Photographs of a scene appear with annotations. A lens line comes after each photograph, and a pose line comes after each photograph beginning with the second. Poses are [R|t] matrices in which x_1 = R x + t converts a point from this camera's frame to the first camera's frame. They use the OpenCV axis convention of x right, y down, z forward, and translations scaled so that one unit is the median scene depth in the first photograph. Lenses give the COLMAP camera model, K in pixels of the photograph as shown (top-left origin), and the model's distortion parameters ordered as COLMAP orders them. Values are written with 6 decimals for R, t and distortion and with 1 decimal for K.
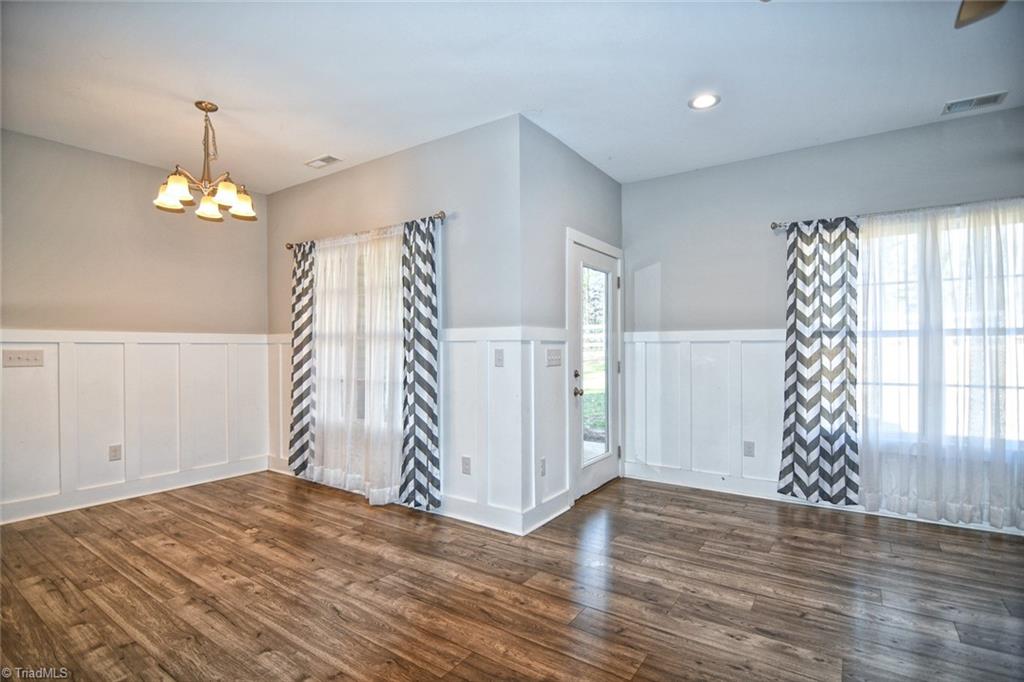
lens RADIAL K [[492.8, 0, 510.3], [0, 492.8, 344.8], [0, 0, 1]] dist [-0.003666, -0.012903]
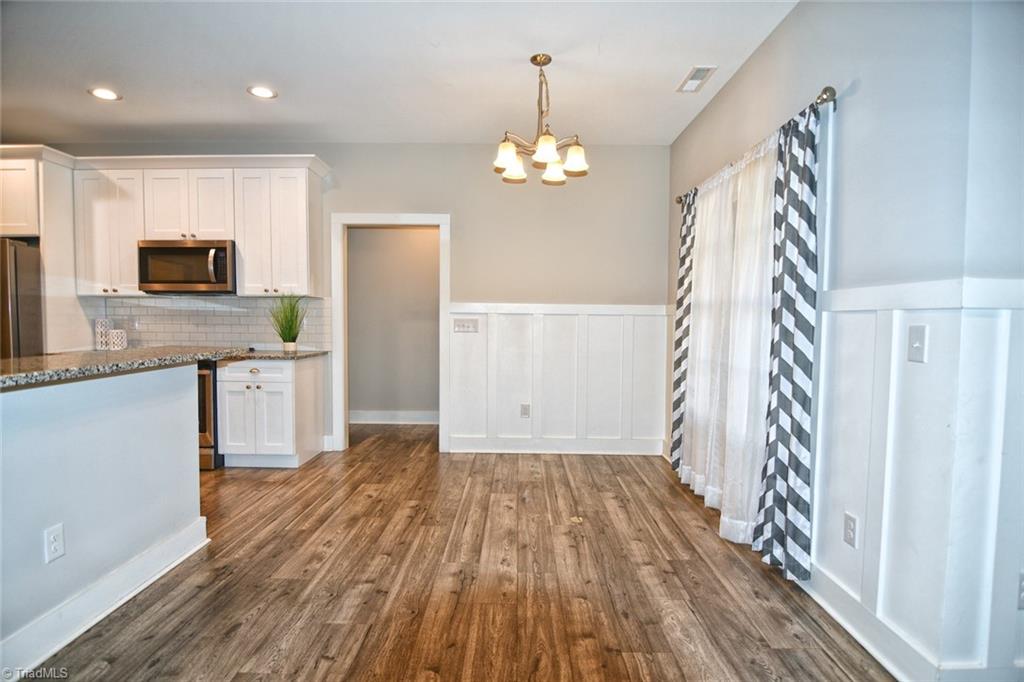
lens RADIAL K [[507.0, 0, 537.8], [0, 507.0, 343.9], [0, 0, 1]] dist [-0.001865, -0.014565]
pose [[0.565762, 0.050441, -0.823024, 0.170643], [-0.009652, 0.998464, 0.054559, 0.002153], [0.824512, -0.022924, 0.565380, 0.370621]]
